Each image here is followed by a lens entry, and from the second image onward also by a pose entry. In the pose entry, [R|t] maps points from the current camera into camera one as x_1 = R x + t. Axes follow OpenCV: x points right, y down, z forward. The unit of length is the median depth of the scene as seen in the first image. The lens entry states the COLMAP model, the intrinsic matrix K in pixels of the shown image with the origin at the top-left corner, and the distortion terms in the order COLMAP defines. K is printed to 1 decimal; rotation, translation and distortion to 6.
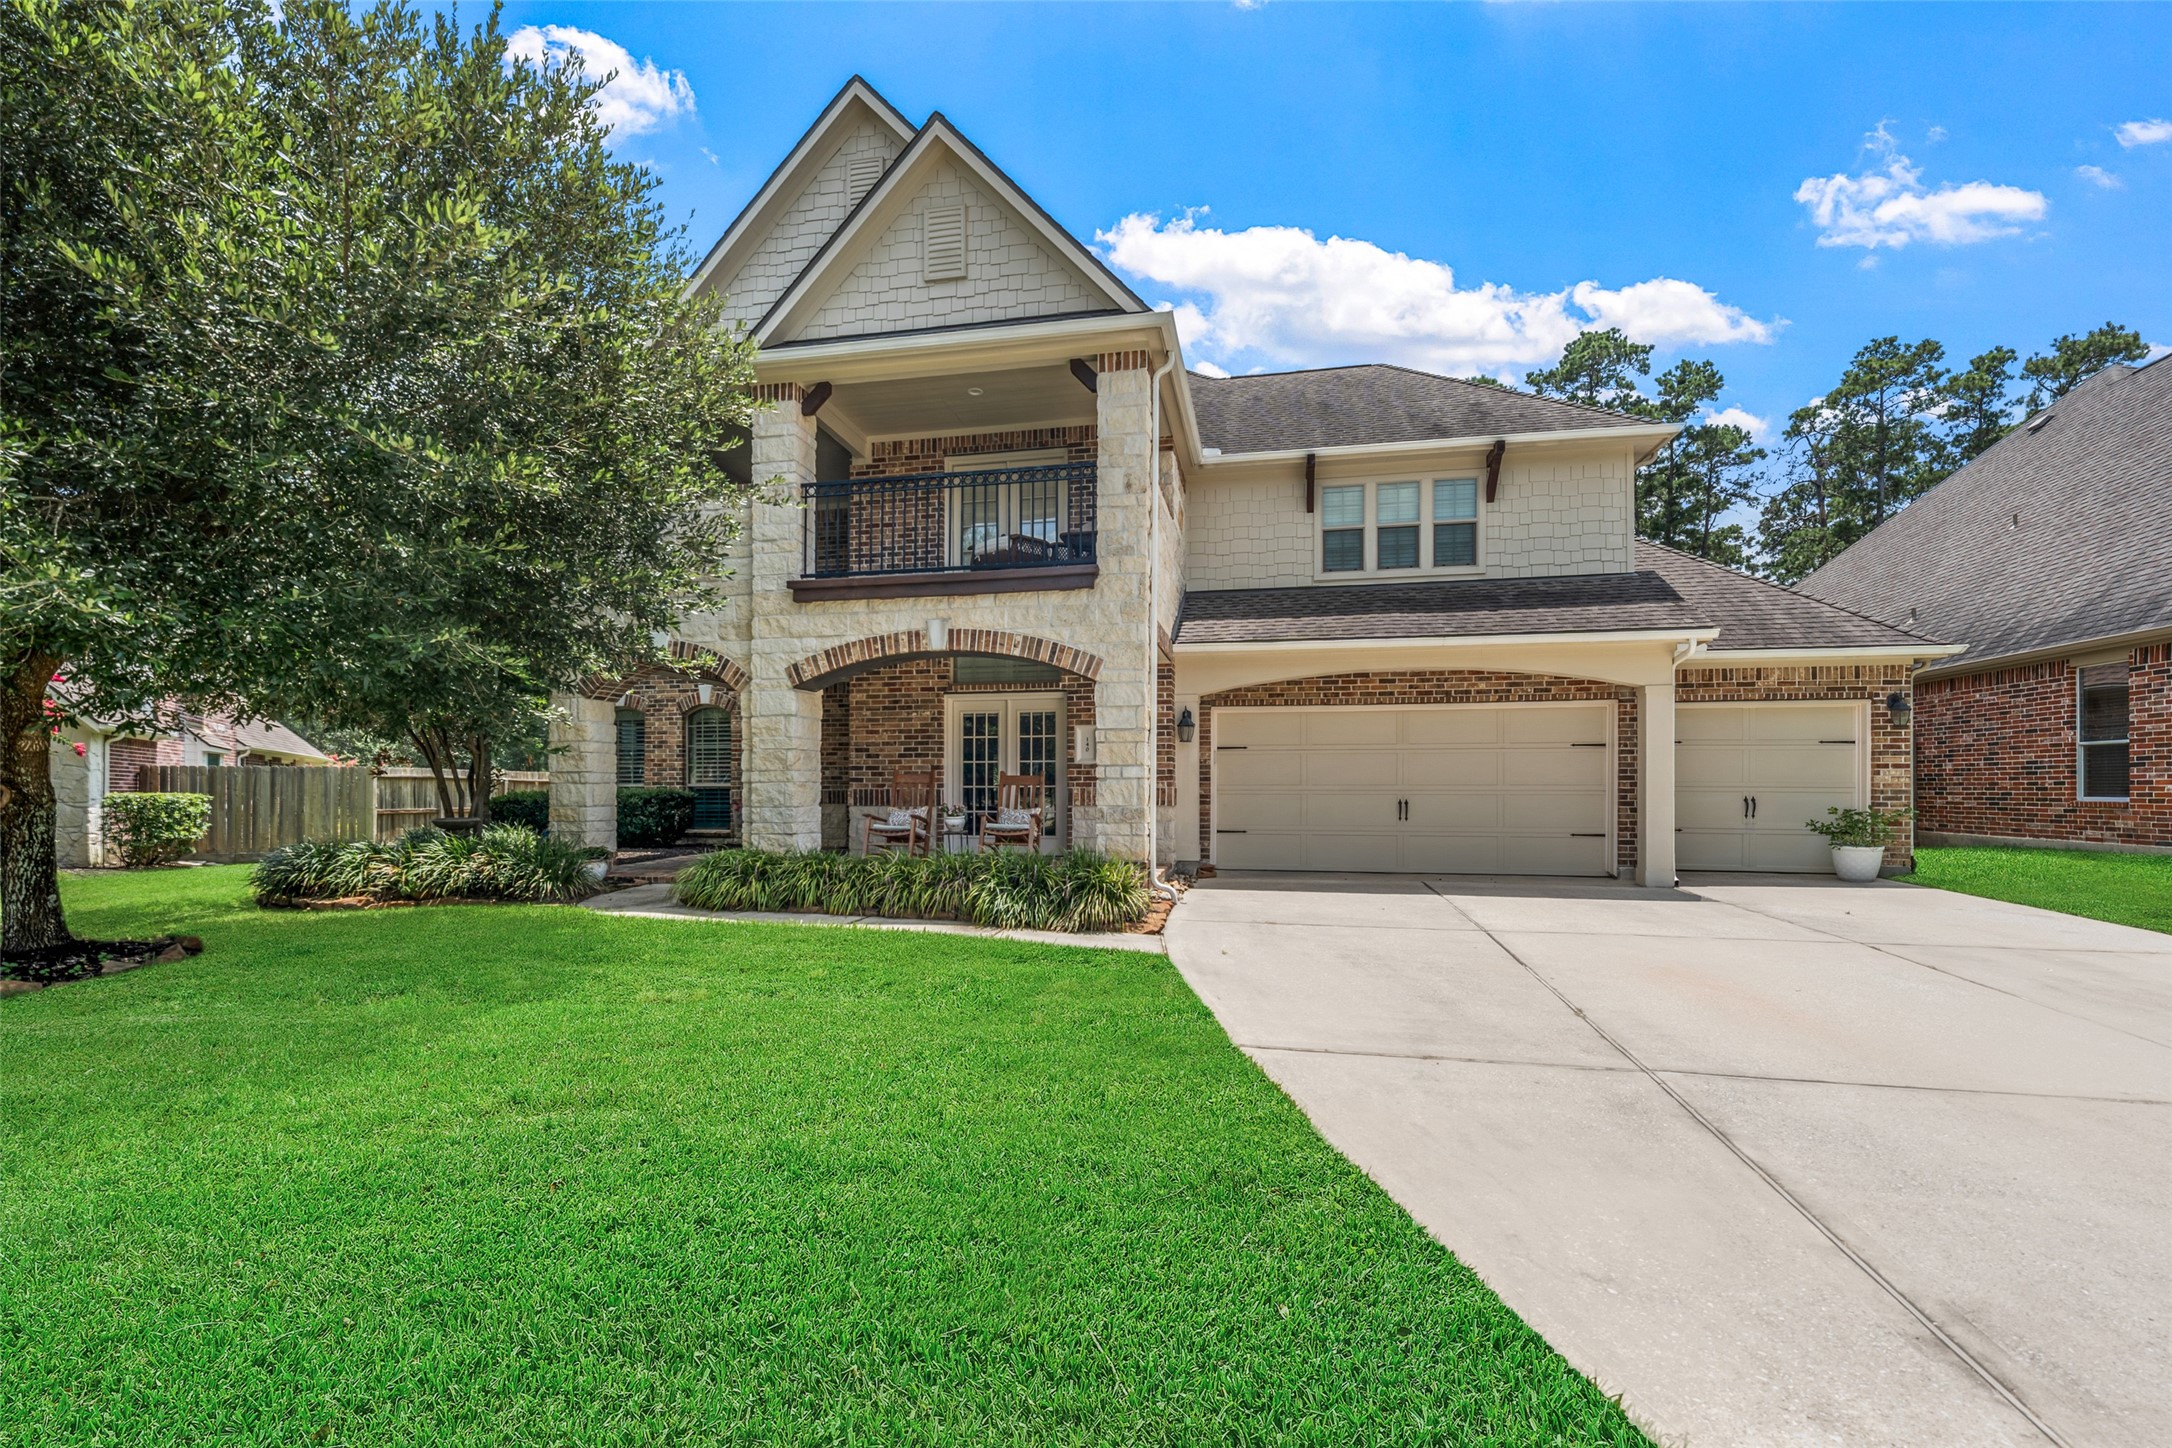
lens RADIAL K [[924.8, 0, 1073.7], [0, 924.8, 723.2], [0, 0, 1]] dist [0.000854, -0.000520]
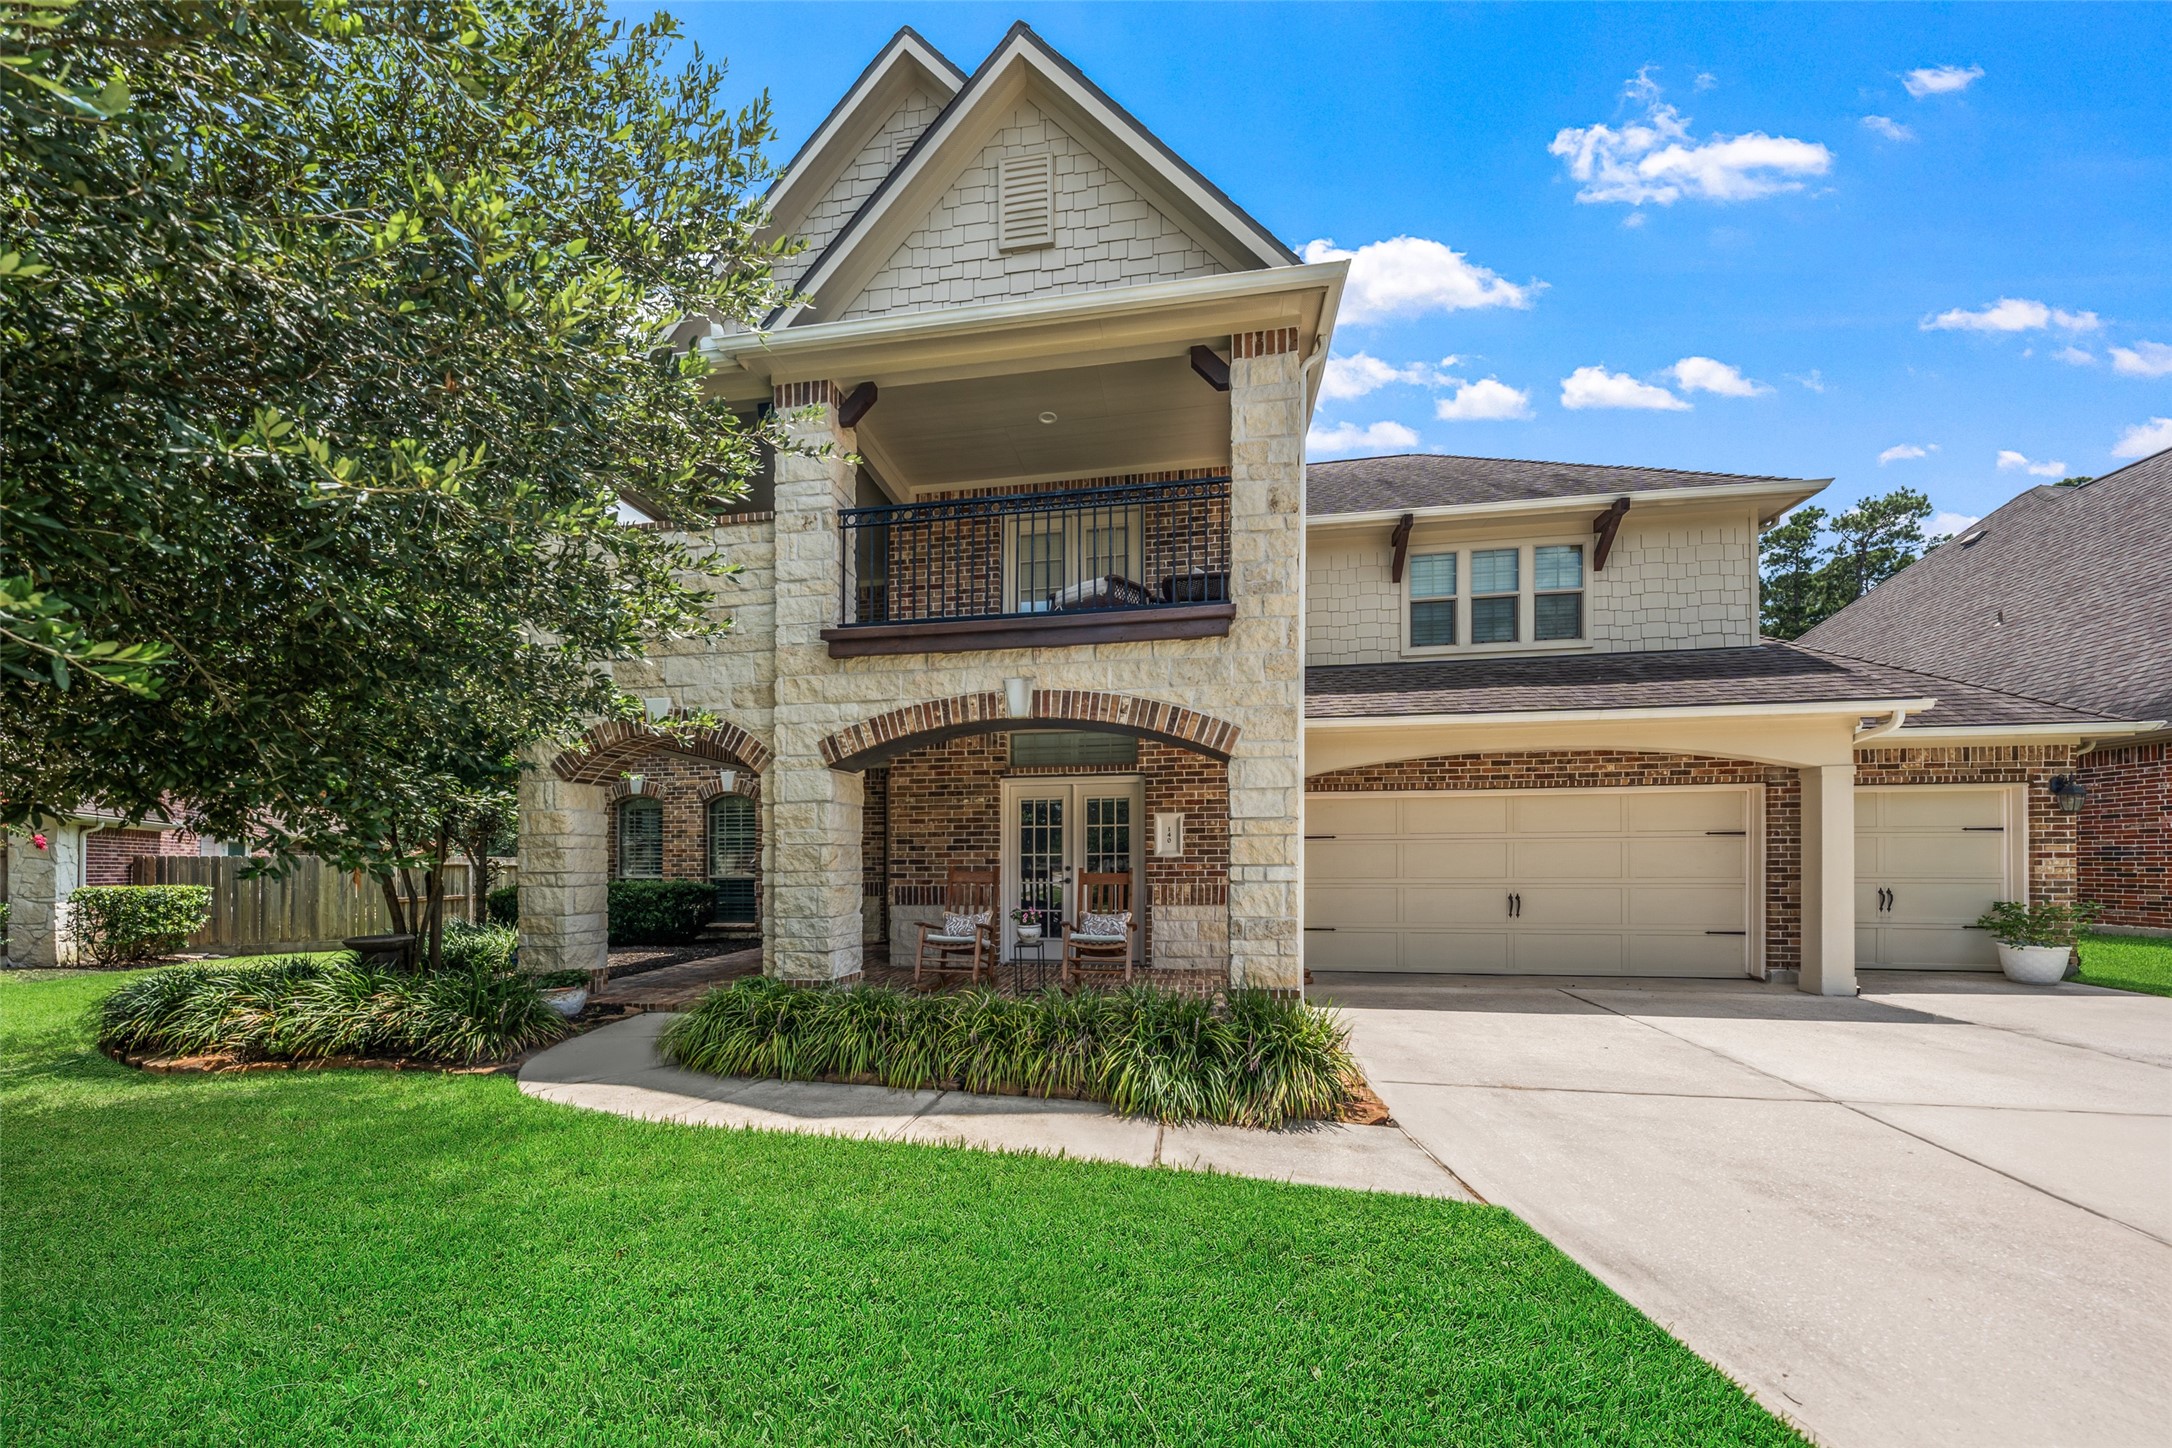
lens RADIAL K [[727.3, 0, 1092.8], [0, 727.3, 808.0], [0, 0, 1]] dist [-0.001678, -0.000043]
pose [[0.997545, -0.002133, 0.069991, -0.115962], [0.002408, 0.999990, -0.003844, -0.000024], [-0.069982, 0.004003, 0.997540, 0.347534]]
